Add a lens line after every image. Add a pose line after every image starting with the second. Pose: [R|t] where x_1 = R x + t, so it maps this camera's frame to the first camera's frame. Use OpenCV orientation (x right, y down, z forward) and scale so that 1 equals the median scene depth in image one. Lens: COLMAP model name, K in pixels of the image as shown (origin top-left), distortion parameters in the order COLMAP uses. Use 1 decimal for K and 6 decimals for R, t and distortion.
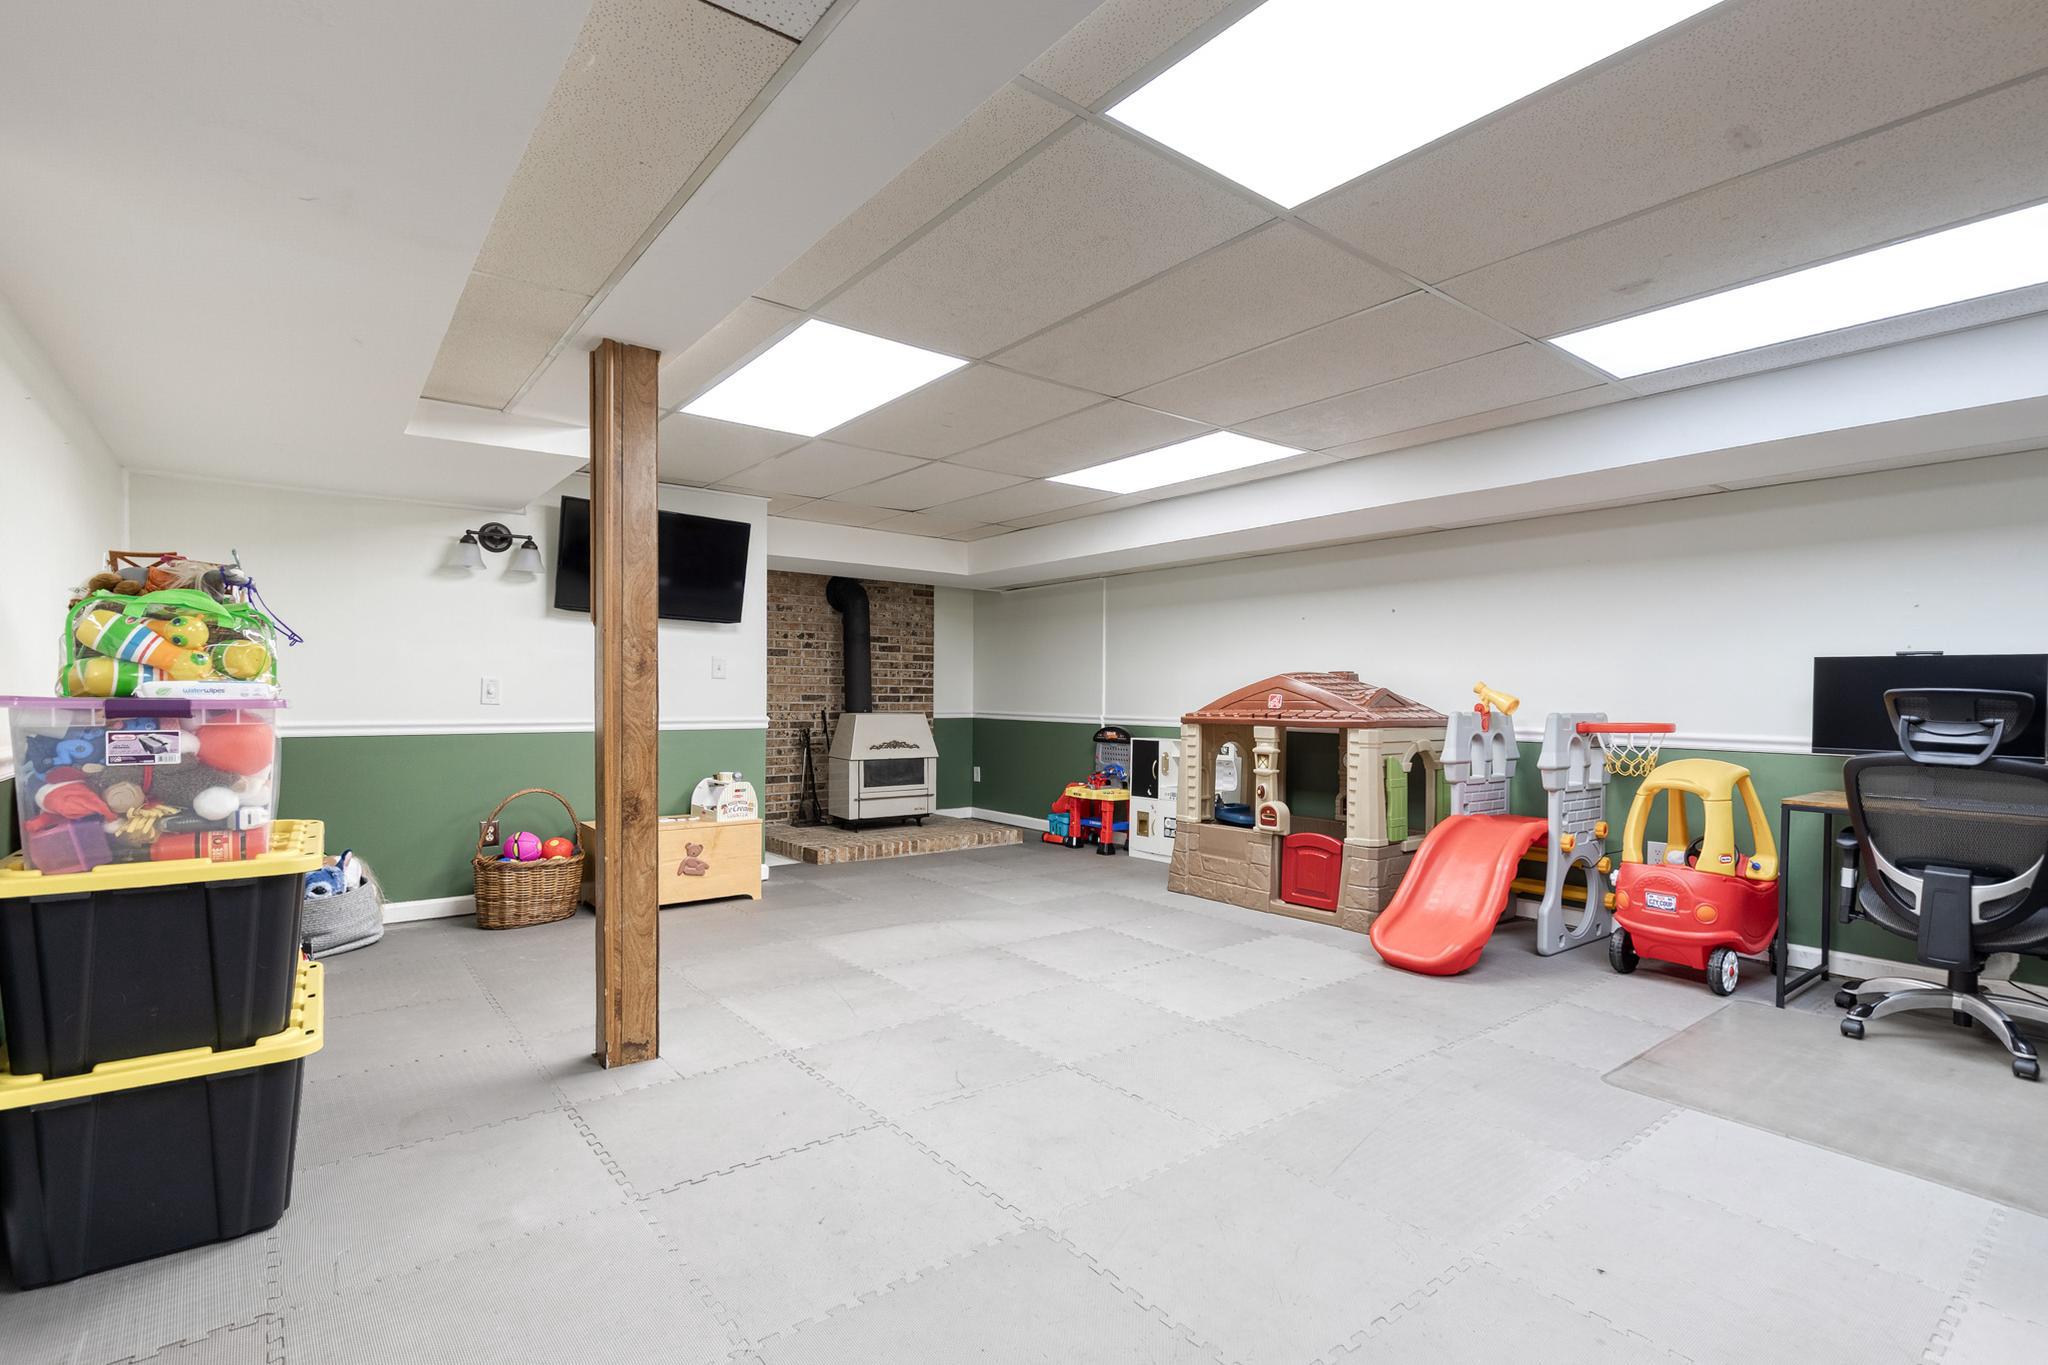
lens RADIAL K [[928.8, 0, 1028.3], [0, 928.8, 716.2], [0, 0, 1]] dist [0.007958, -0.000526]
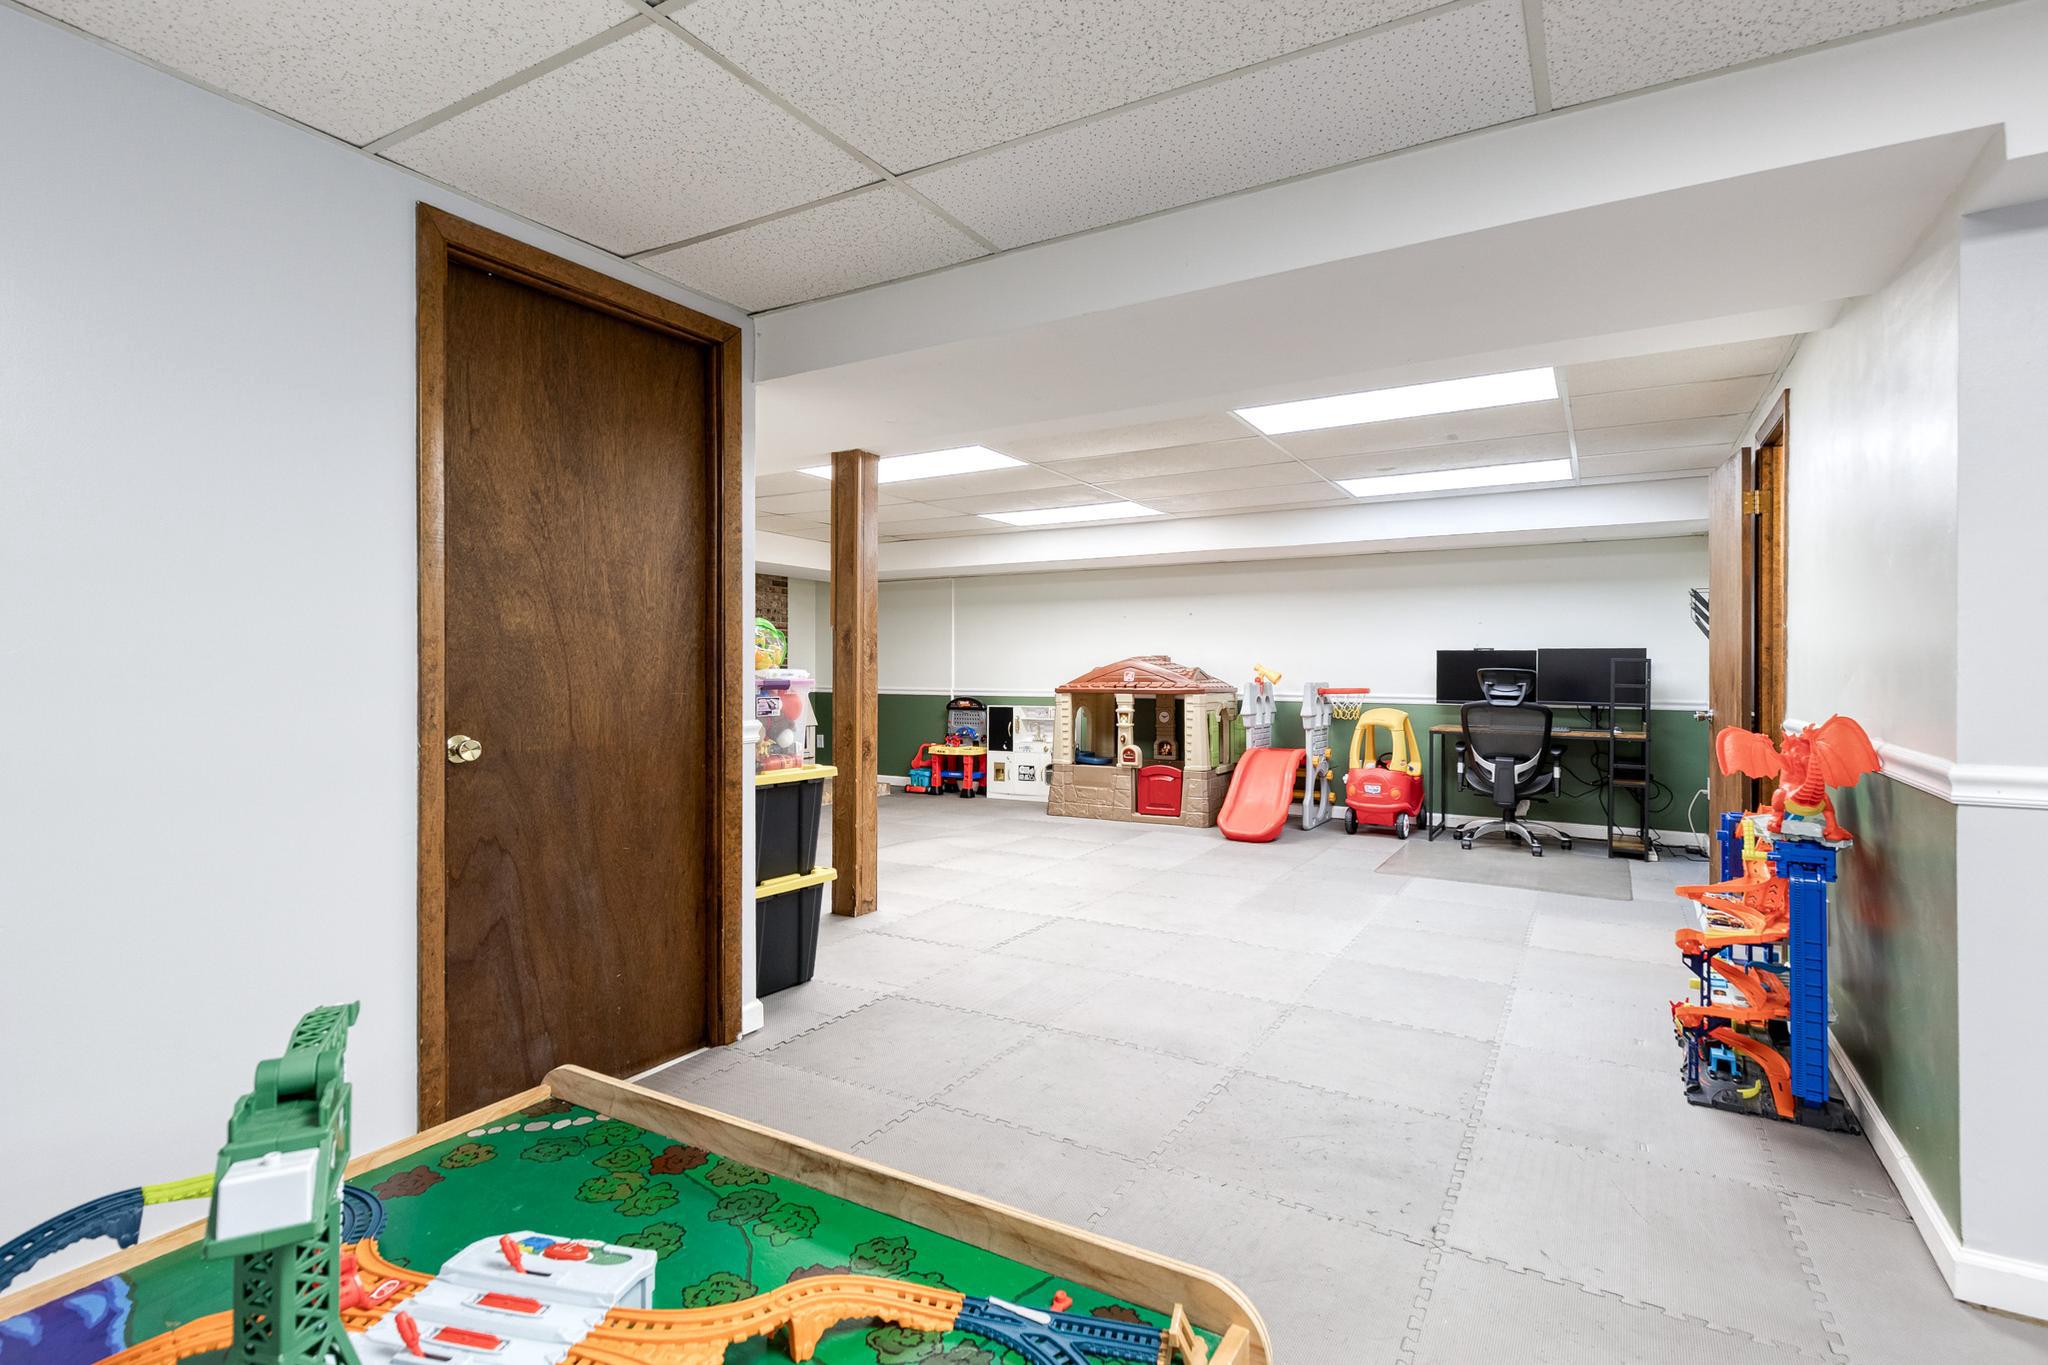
lens RADIAL K [[928.8, 0, 1019.8], [0, 928.8, 673.4], [0, 0, 1]] dist [0.007958, -0.000526]
pose [[0.938128, -0.005041, 0.346253, -0.480483], [0.011678, 0.999786, -0.017085, 0.002298], [-0.346093, 0.020072, 0.937986, -0.363510]]
